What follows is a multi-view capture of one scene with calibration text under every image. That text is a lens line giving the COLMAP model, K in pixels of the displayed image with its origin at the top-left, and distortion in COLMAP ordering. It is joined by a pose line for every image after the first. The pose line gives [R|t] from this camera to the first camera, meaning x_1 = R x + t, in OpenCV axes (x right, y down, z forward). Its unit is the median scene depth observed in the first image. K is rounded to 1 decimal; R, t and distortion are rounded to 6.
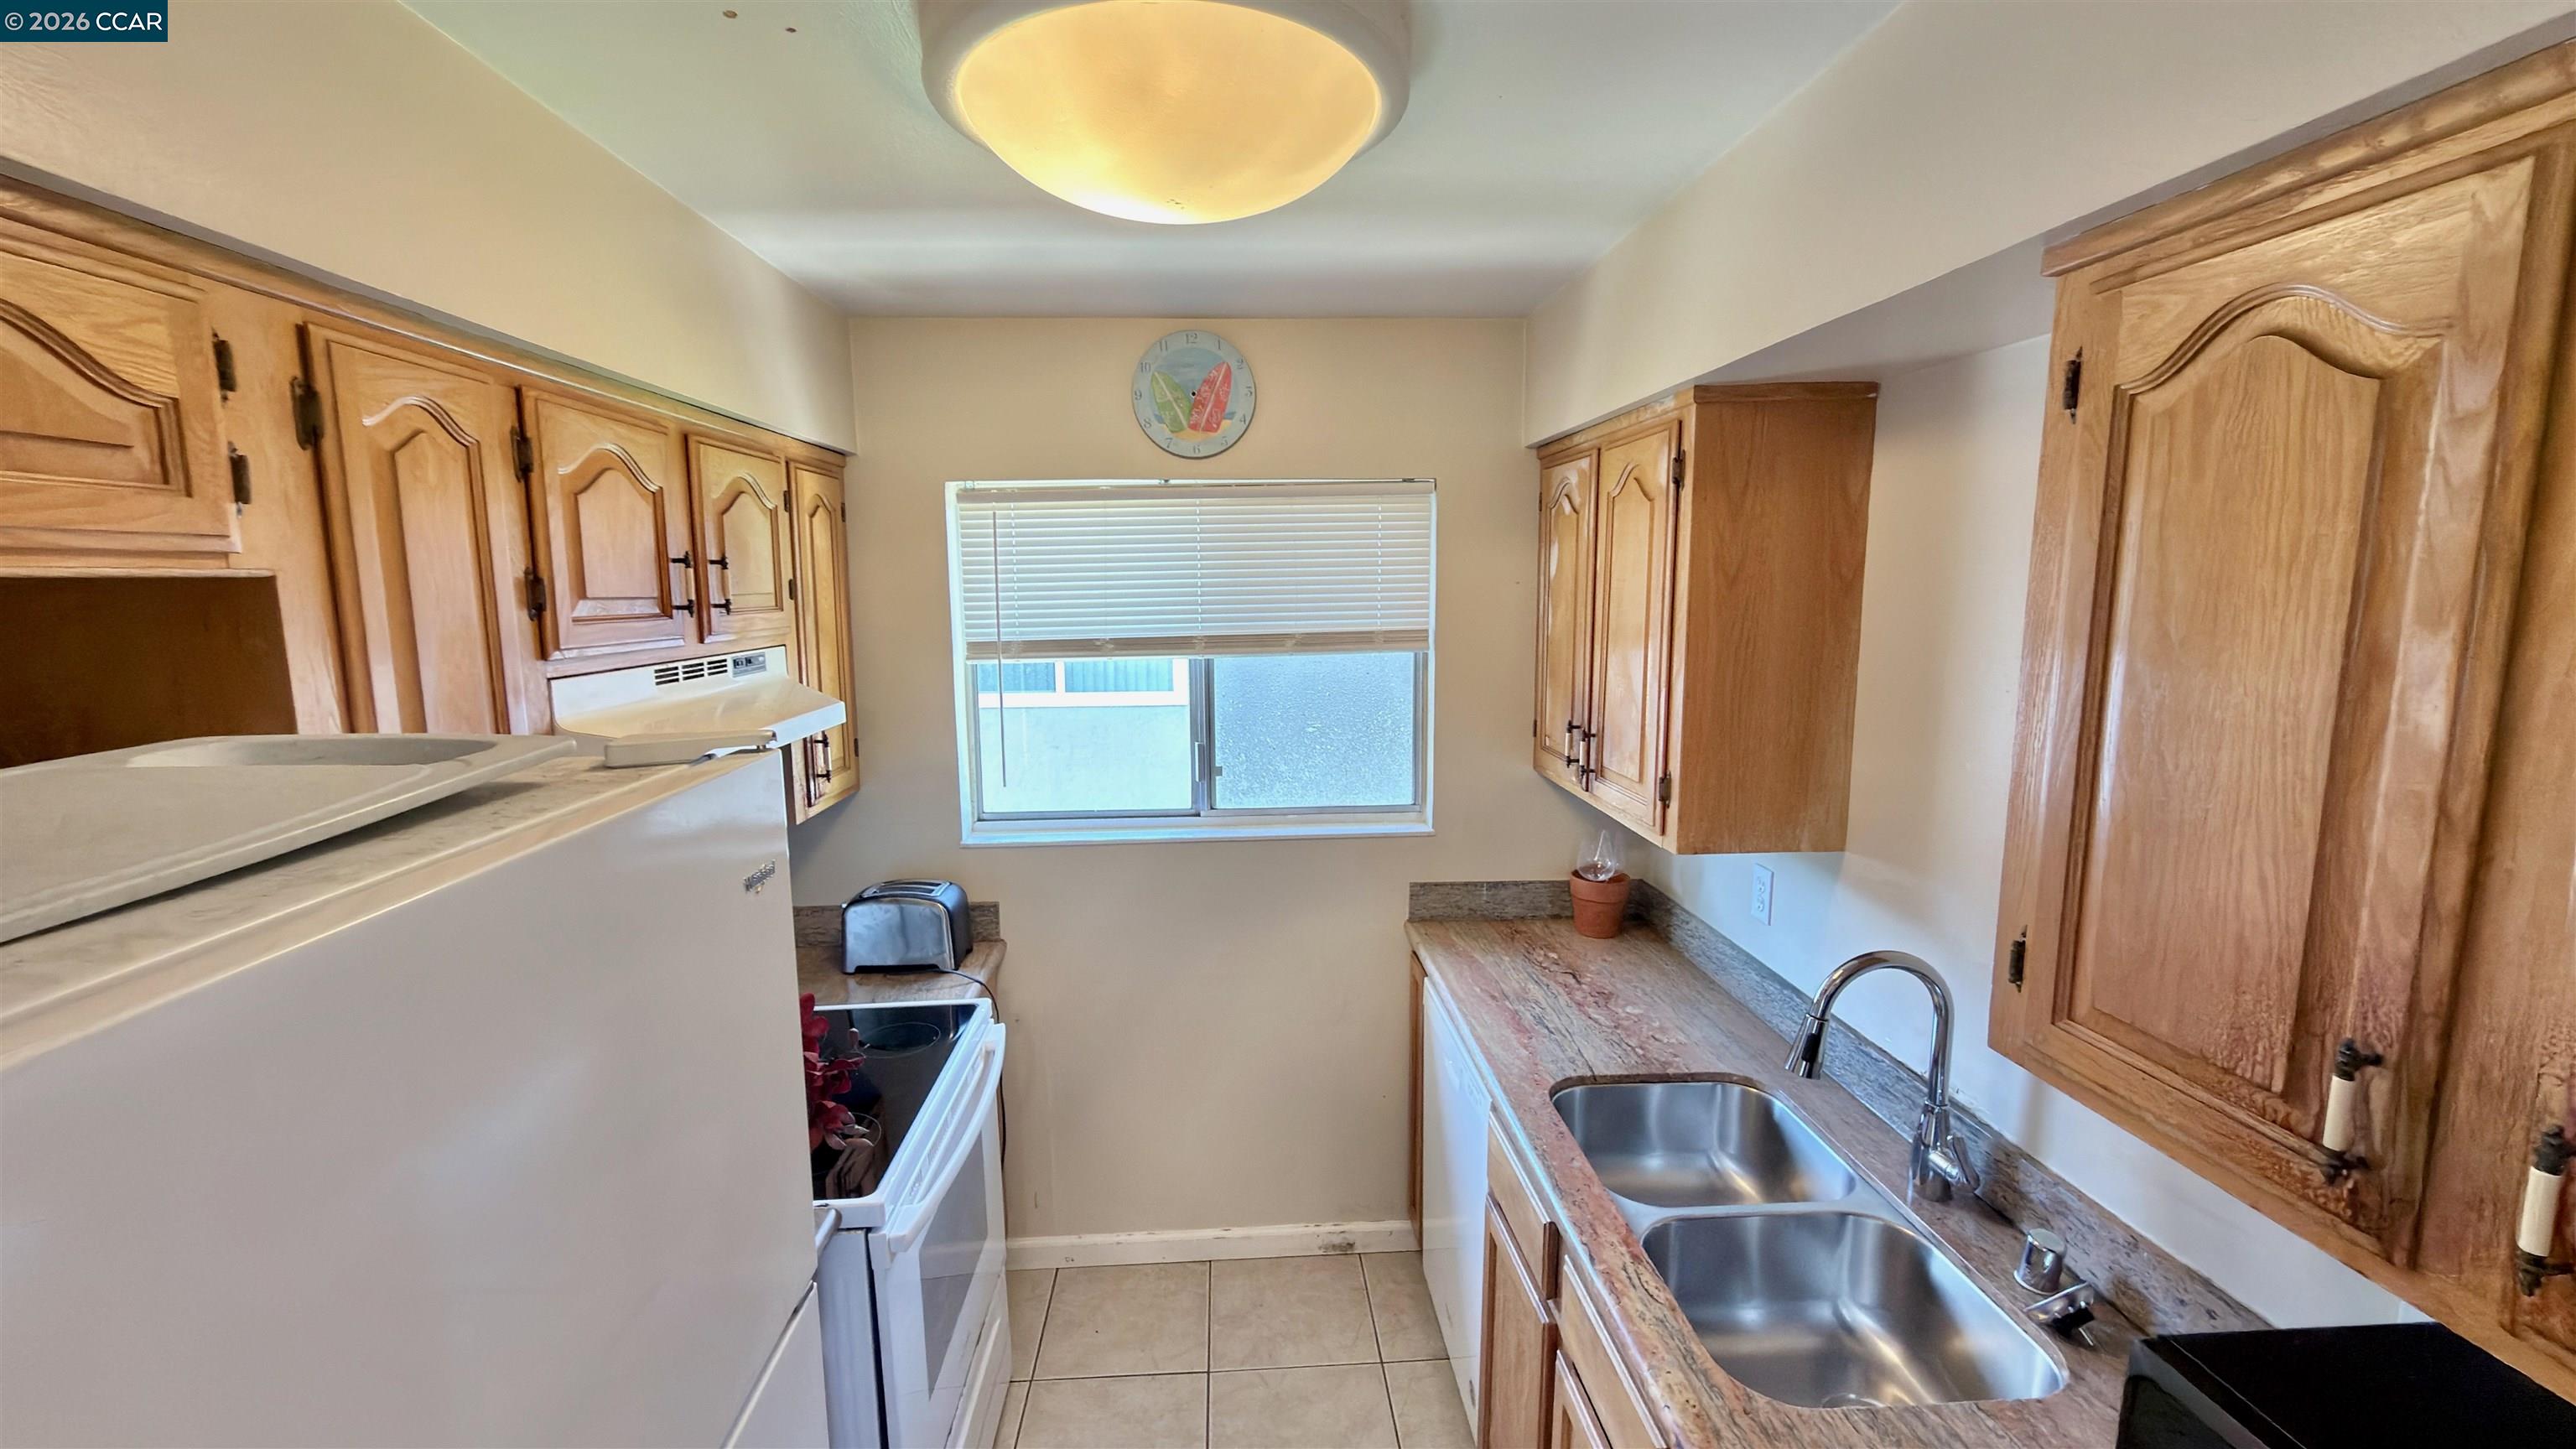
lens RADIAL K [[1025.7, 0, 1280.3], [0, 1025.7, 719.8], [0, 0, 1]] dist [0.001046, -0.000402]
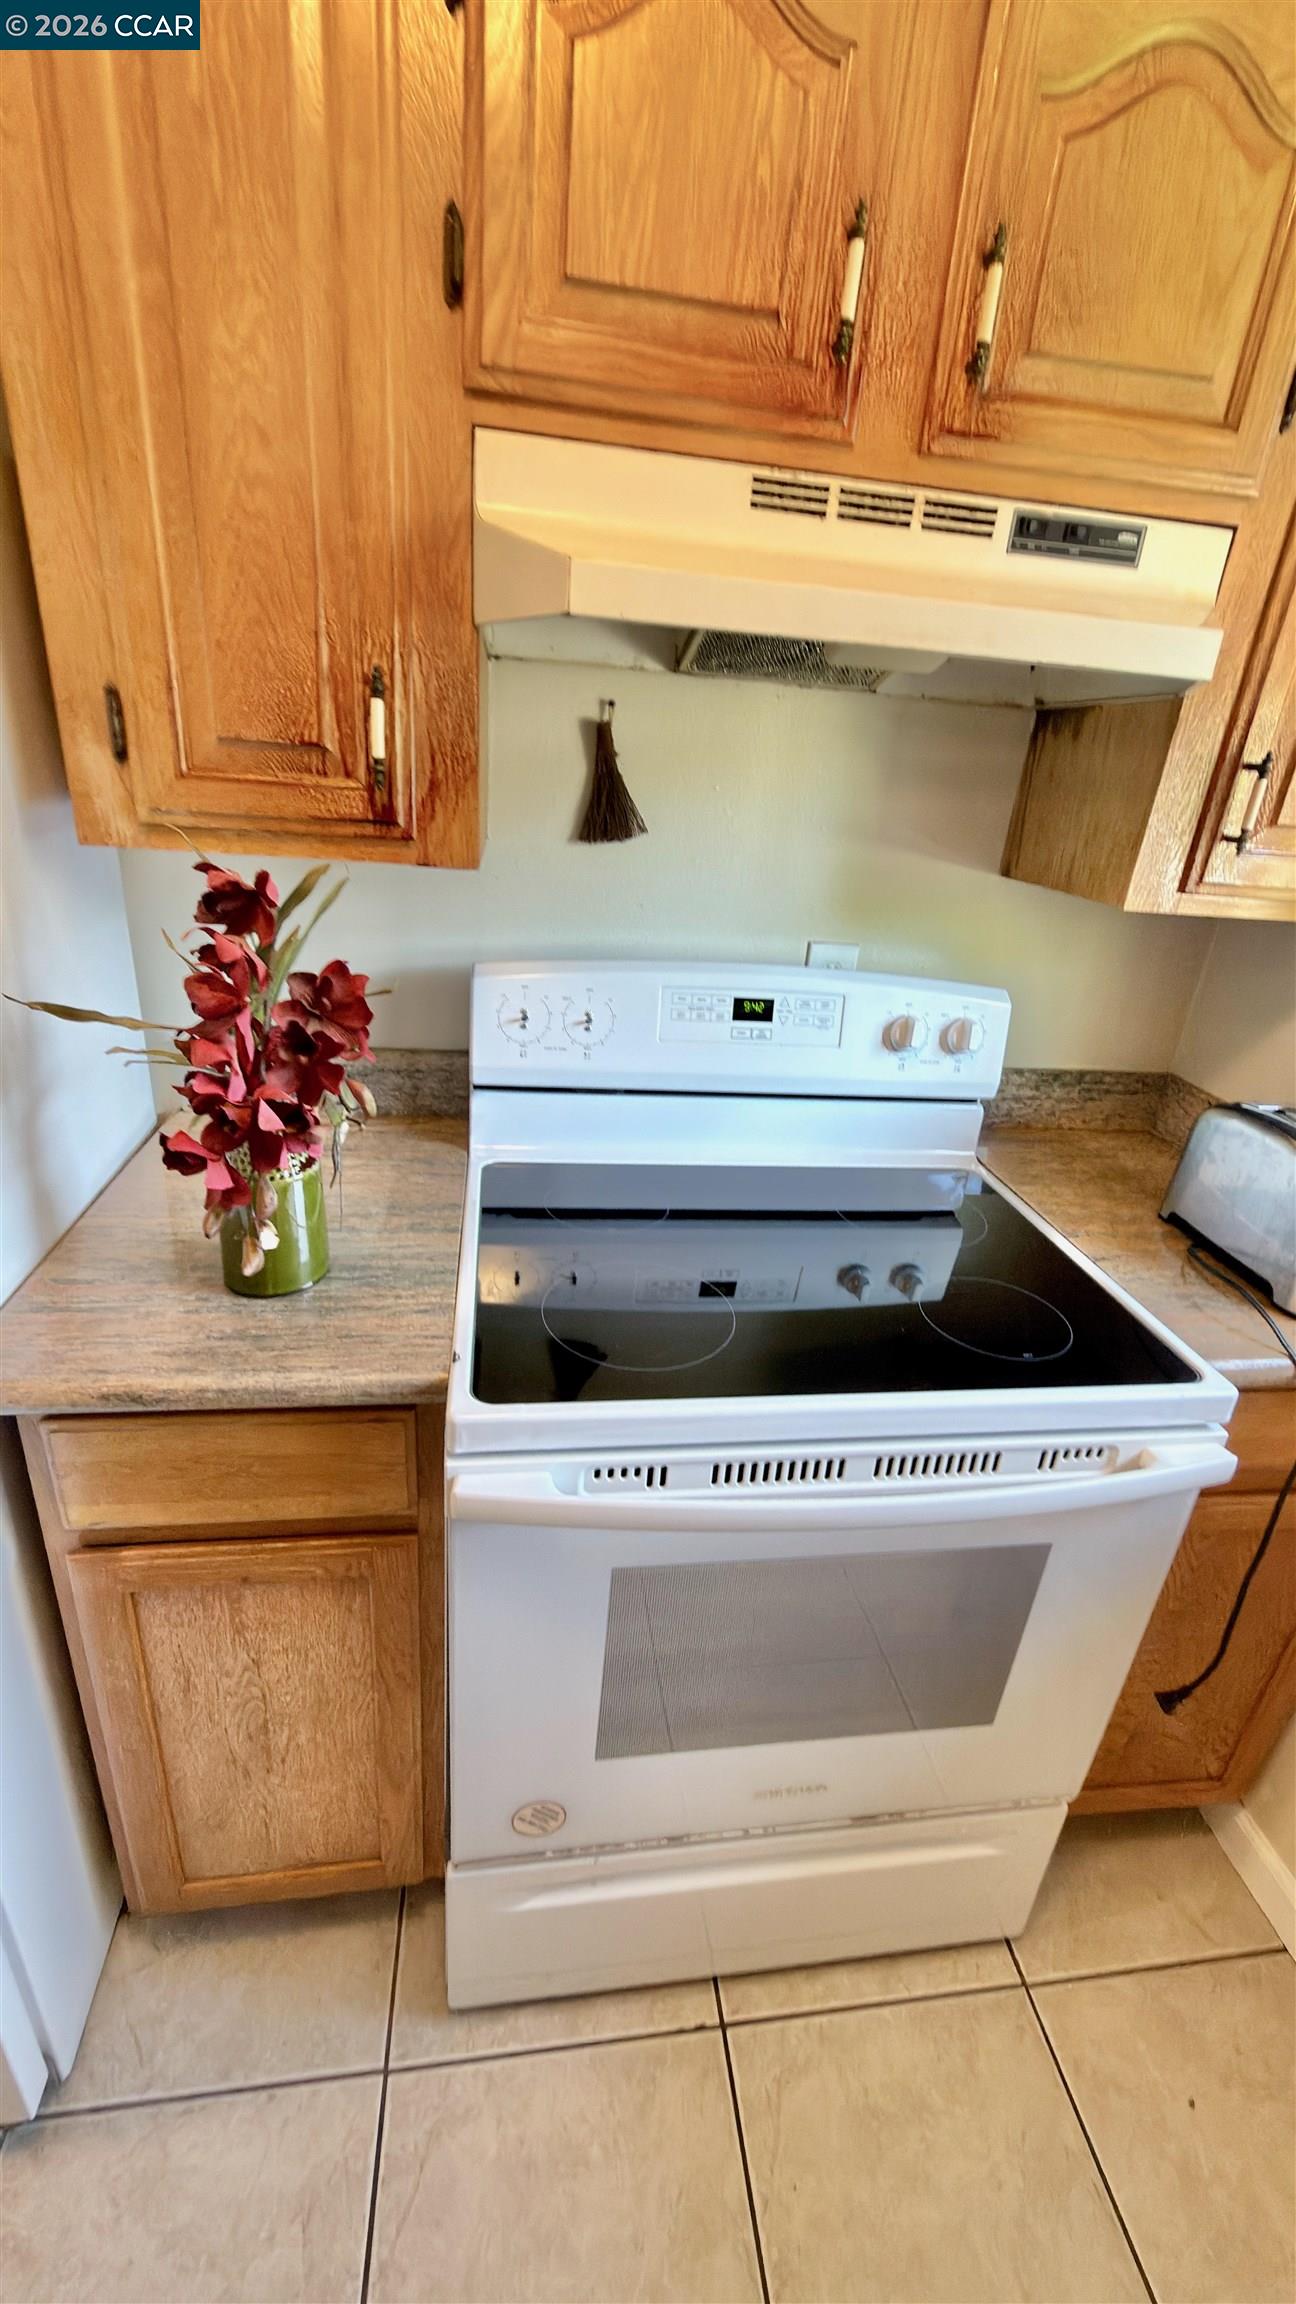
lens RADIAL K [[917.4, 0, 648.0], [0, 917.4, 1152.0], [0, 0, 1]] dist [0.001046, -0.000402]
pose [[0.077107, 0.401068, -0.912798, 0.016638], [-0.210435, 0.901445, 0.378303, 0.090744], [0.974562, 0.162915, 0.153907, 0.729178]]
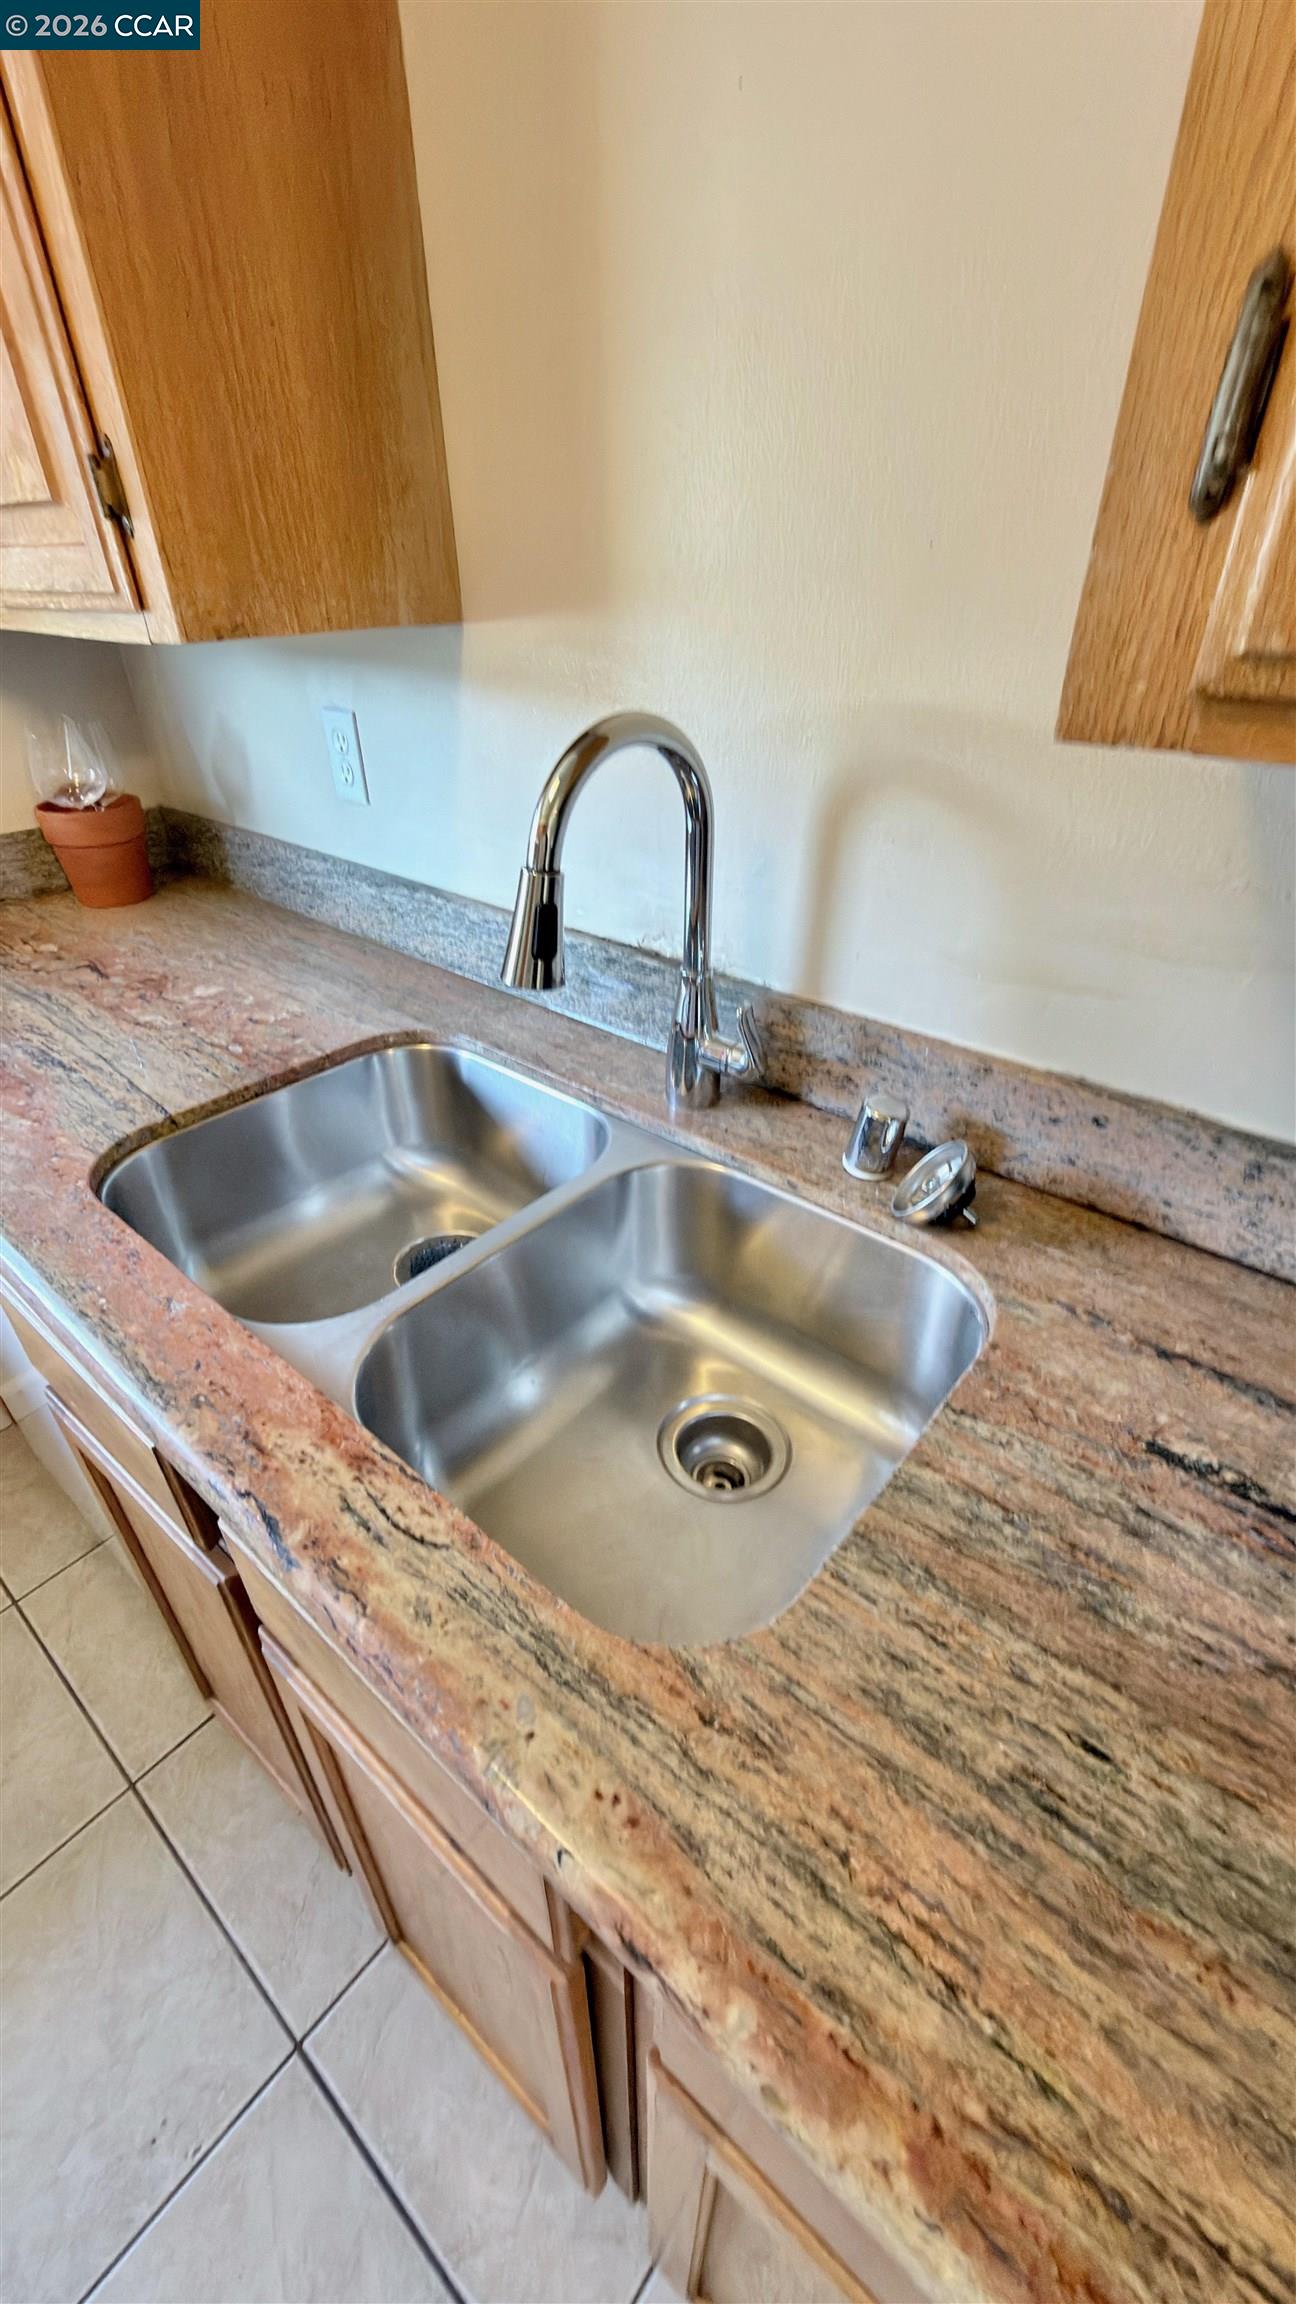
lens RADIAL K [[917.4, 0, 648.0], [0, 917.4, 1152.0], [0, 0, 1]] dist [0.001046, -0.000402]
pose [[0.686948, -0.396736, 0.608855, 0.160317], [0.102276, 0.882269, 0.459501, 0.149812], [-0.719474, -0.253382, 0.646649, 0.451339]]
